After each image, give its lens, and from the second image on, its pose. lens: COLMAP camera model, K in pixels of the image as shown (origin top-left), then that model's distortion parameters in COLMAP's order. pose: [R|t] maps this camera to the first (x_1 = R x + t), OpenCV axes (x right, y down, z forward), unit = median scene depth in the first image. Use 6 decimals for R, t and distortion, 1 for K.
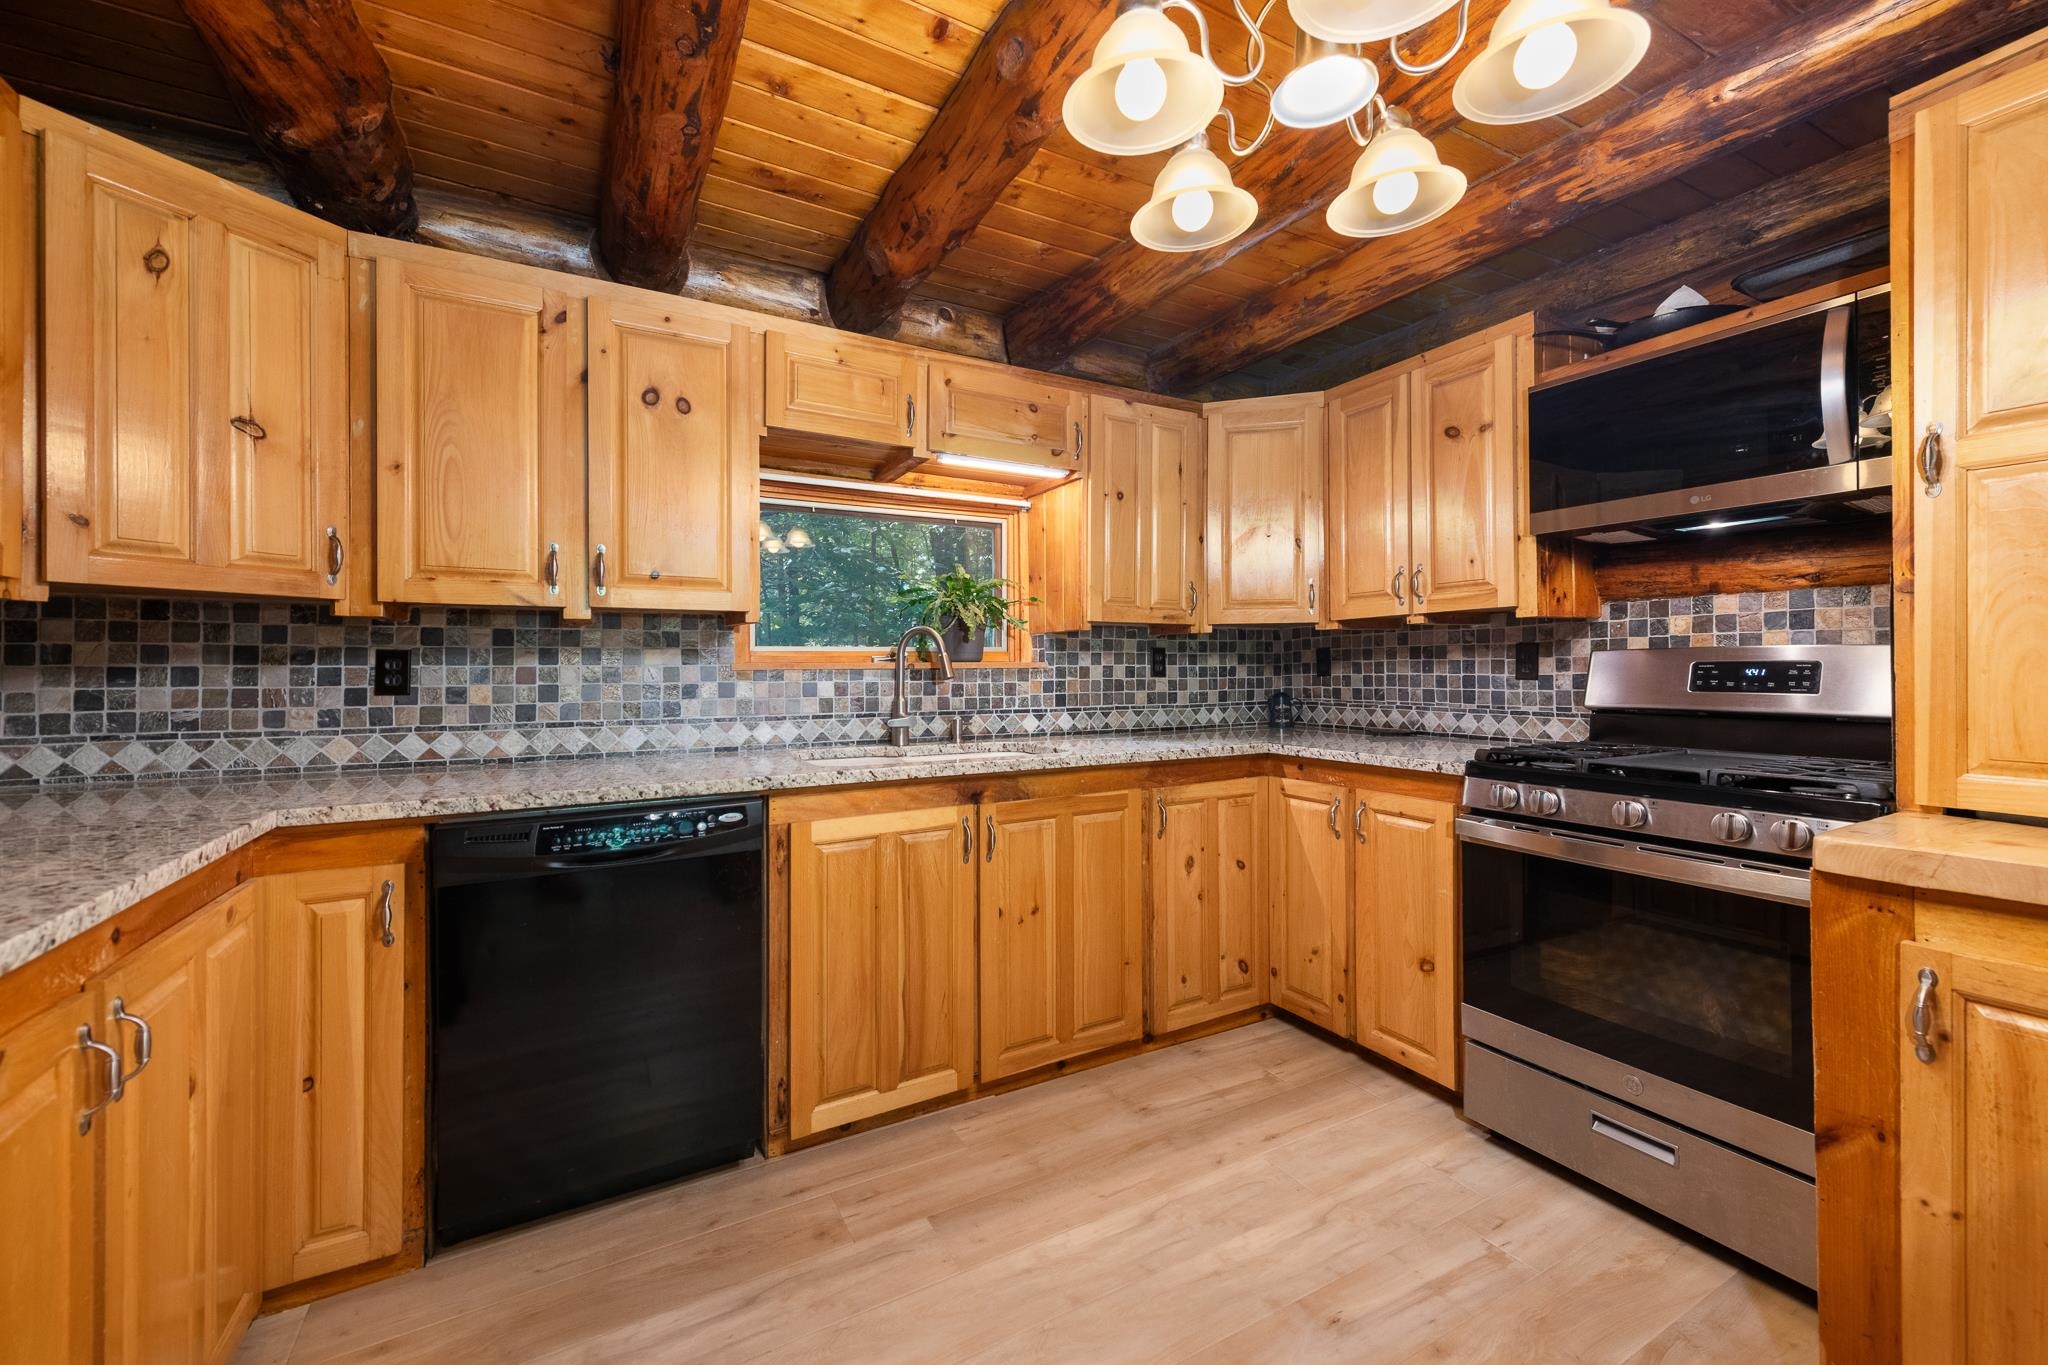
lens RADIAL K [[799.9, 0, 1029.3], [0, 799.9, 677.9], [0, 0, 1]] dist [0.023659, -0.007163]
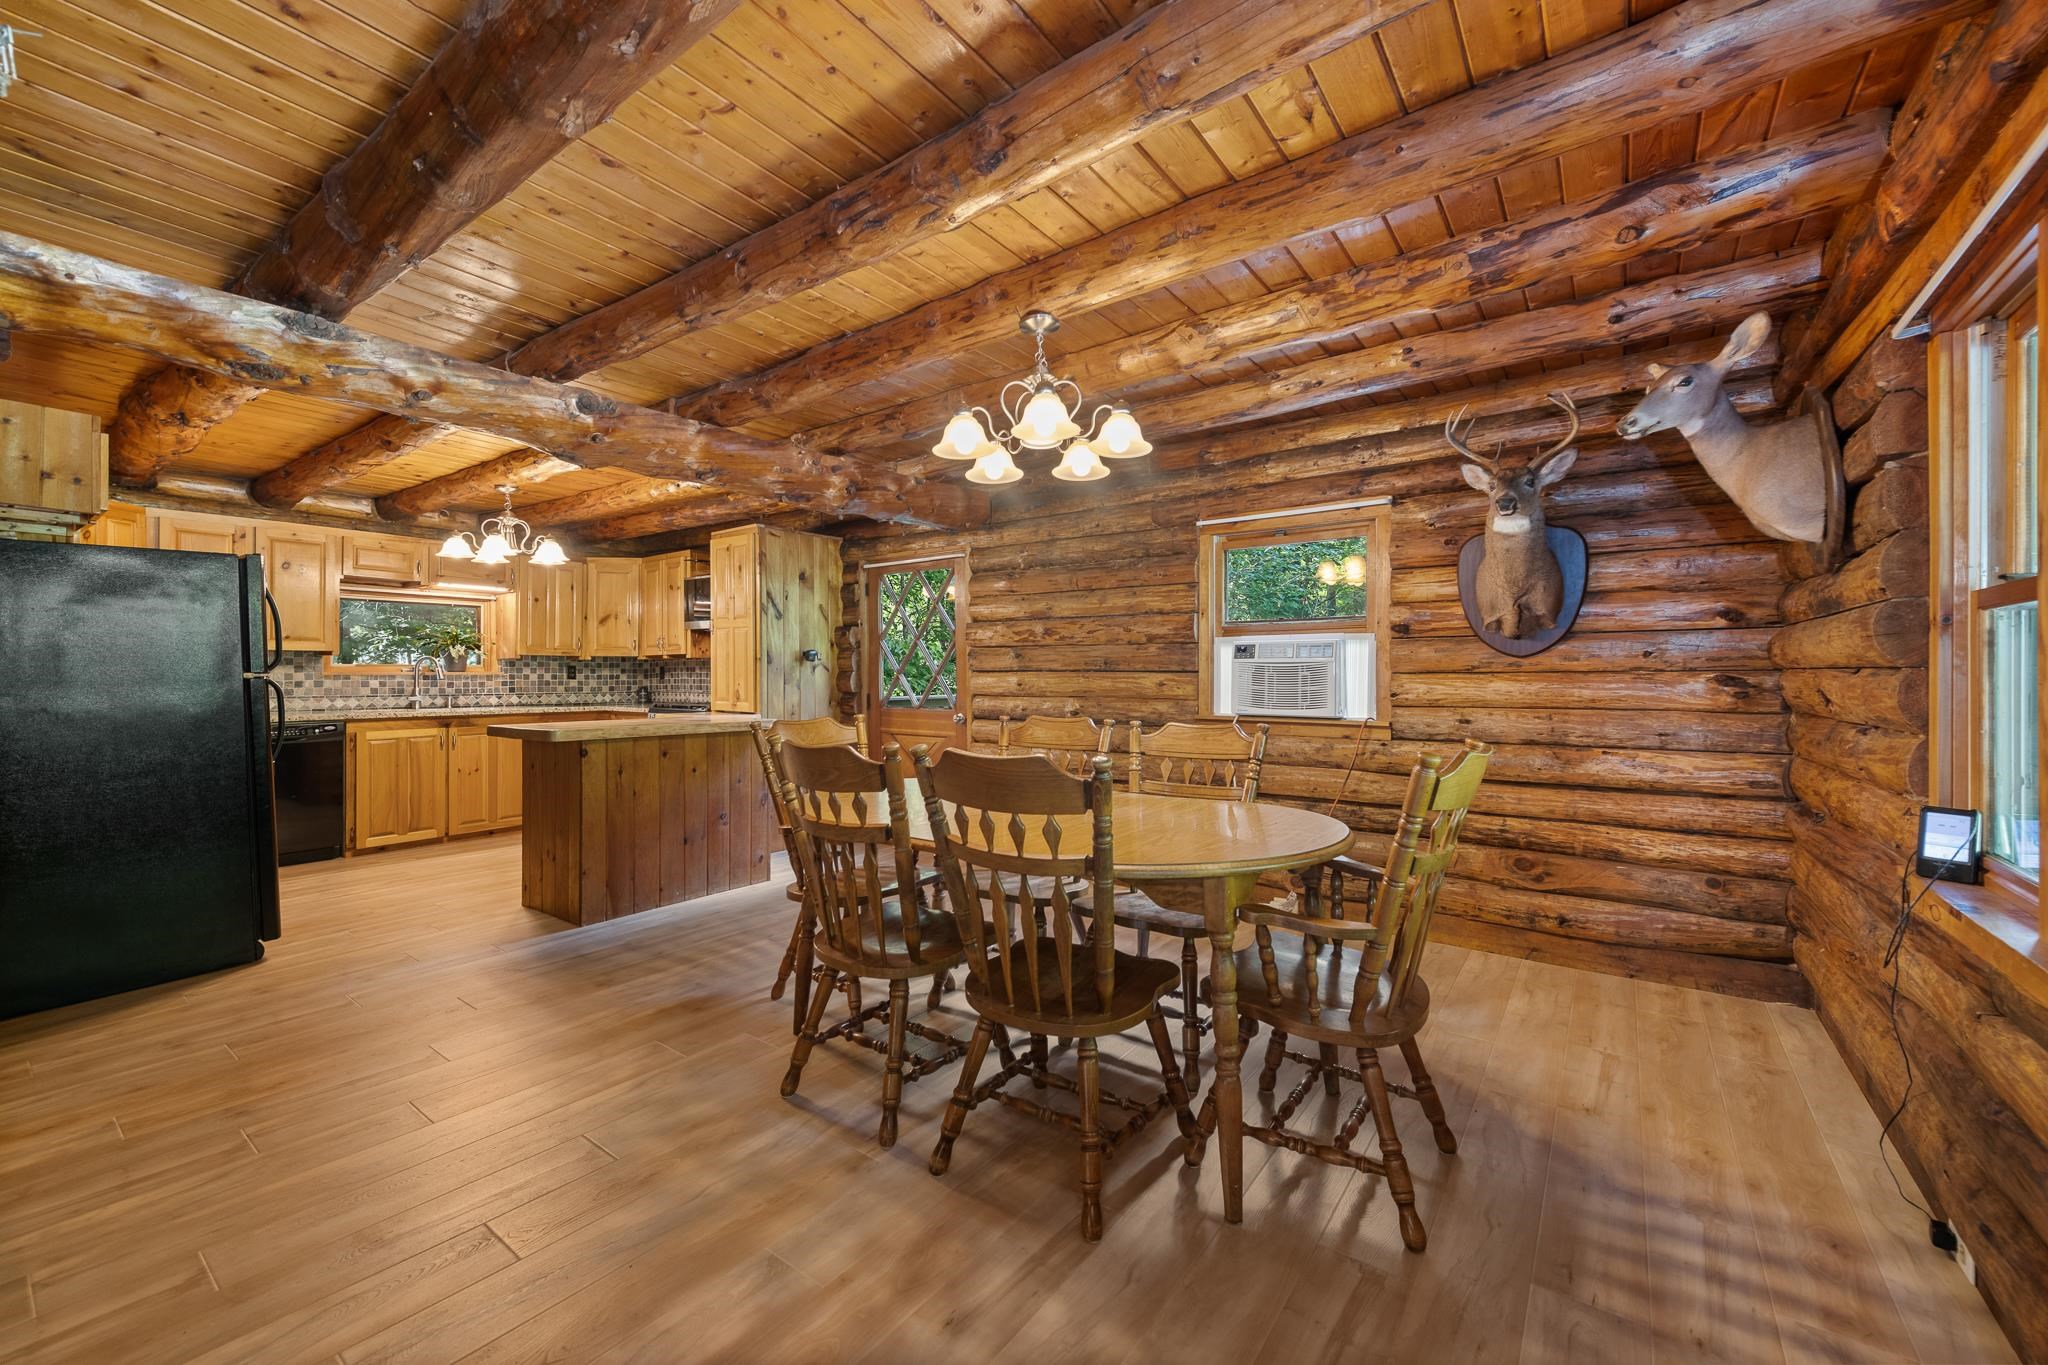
lens RADIAL K [[799.9, 0, 1029.3], [0, 799.9, 677.9], [0, 0, 1]] dist [0.023659, -0.007163]
pose [[0.911130, 0.004096, 0.412098, 0.465034], [-0.000471, 0.999960, -0.008899, 0.016242], [-0.412118, 0.007914, 0.911096, -1.755057]]
